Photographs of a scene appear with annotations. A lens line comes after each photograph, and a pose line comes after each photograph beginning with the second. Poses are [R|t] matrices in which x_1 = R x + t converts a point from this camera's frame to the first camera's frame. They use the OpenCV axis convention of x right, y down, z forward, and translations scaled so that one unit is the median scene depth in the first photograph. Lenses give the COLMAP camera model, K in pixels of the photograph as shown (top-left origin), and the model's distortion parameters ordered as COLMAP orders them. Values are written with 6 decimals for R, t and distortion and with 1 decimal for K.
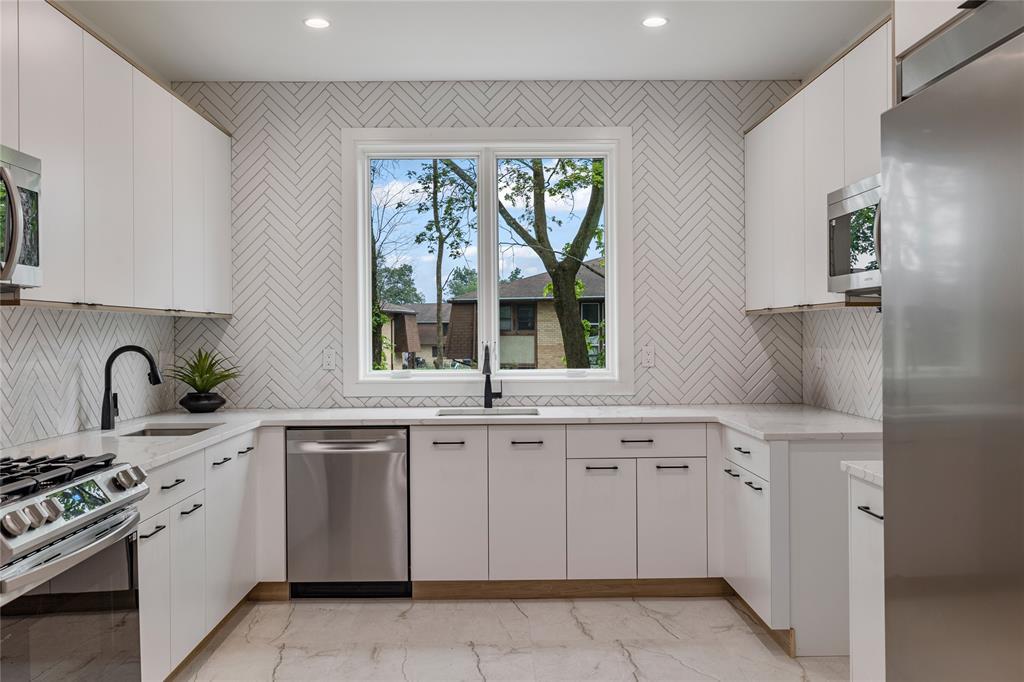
lens RADIAL K [[859.2, 0, 511.2], [0, 859.2, 332.4], [0, 0, 1]] dist [0.004372, 0.014226]
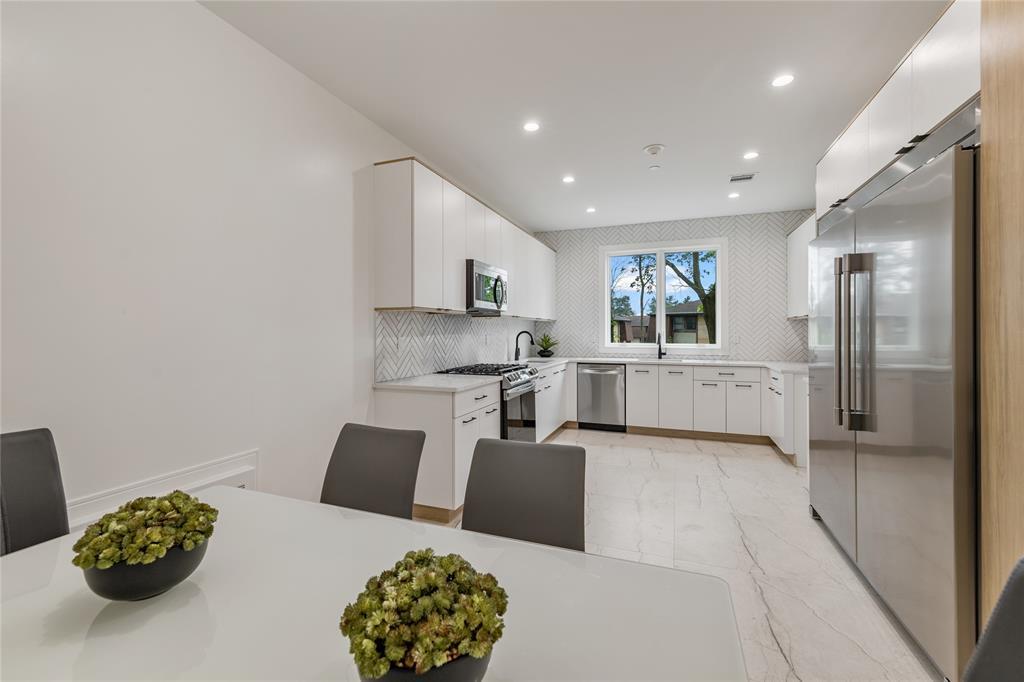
lens RADIAL K [[431.3, 0, 503.6], [0, 431.3, 329.5], [0, 0, 1]] dist [0.000304, 0.000646]
pose [[0.921848, 0.005887, -0.387506, 0.041520], [-0.007000, 0.999974, -0.001463, 0.011640], [0.387488, 0.004061, 0.921866, -0.309422]]
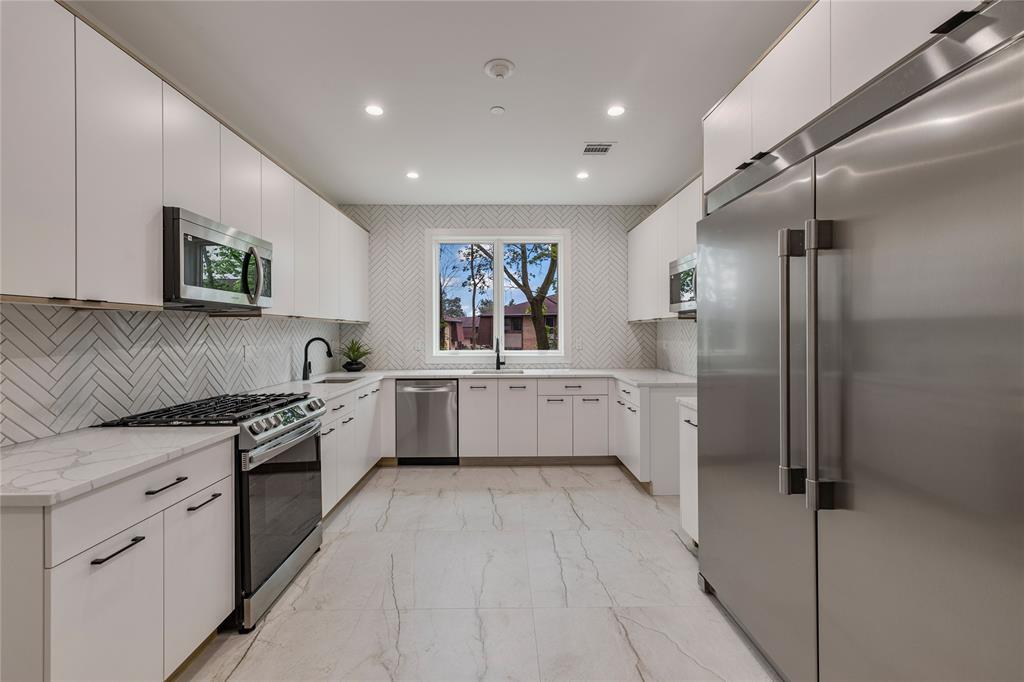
lens RADIAL K [[431.3, 0, 511.6], [0, 431.3, 330.9], [0, 0, 1]] dist [0.000304, 0.000646]
pose [[0.999984, 0.004000, 0.003909, 0.000232], [-0.003992, 0.999990, -0.001982, 0.000062], [-0.003917, 0.001966, 0.999990, 0.004819]]
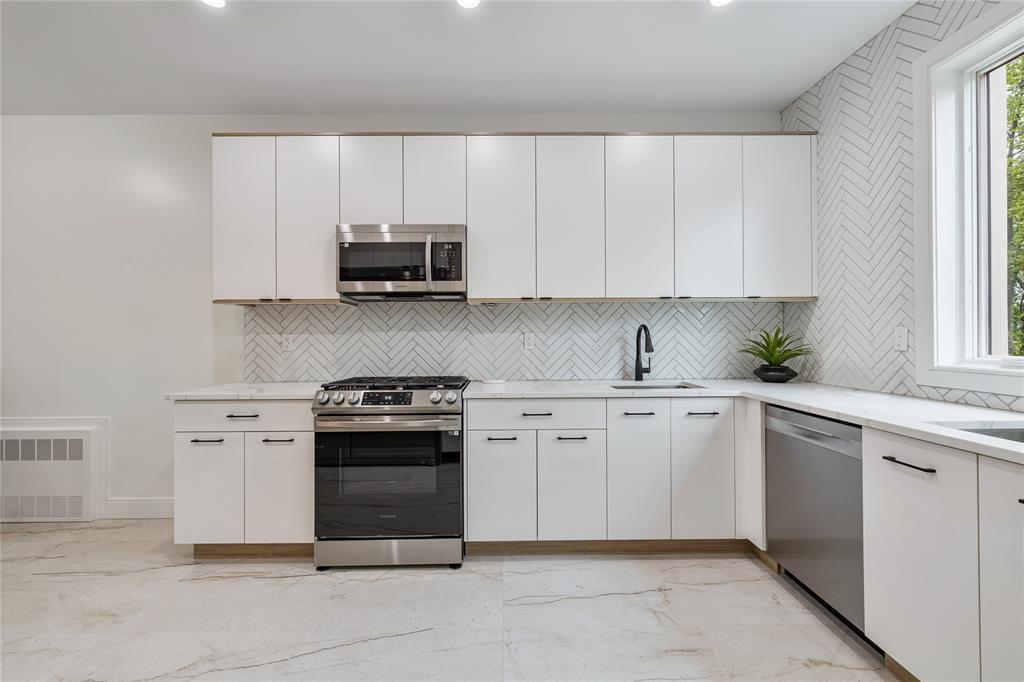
lens RADIAL K [[431.3, 0, 507.2], [0, 431.3, 336.7], [0, 0, 1]] dist [0.000304, 0.000646]
pose [[-0.007577, 0.005013, -0.999959, 0.262182], [0.007210, 0.999962, 0.004959, 0.027951], [0.999945, -0.007172, -0.007613, 0.711525]]
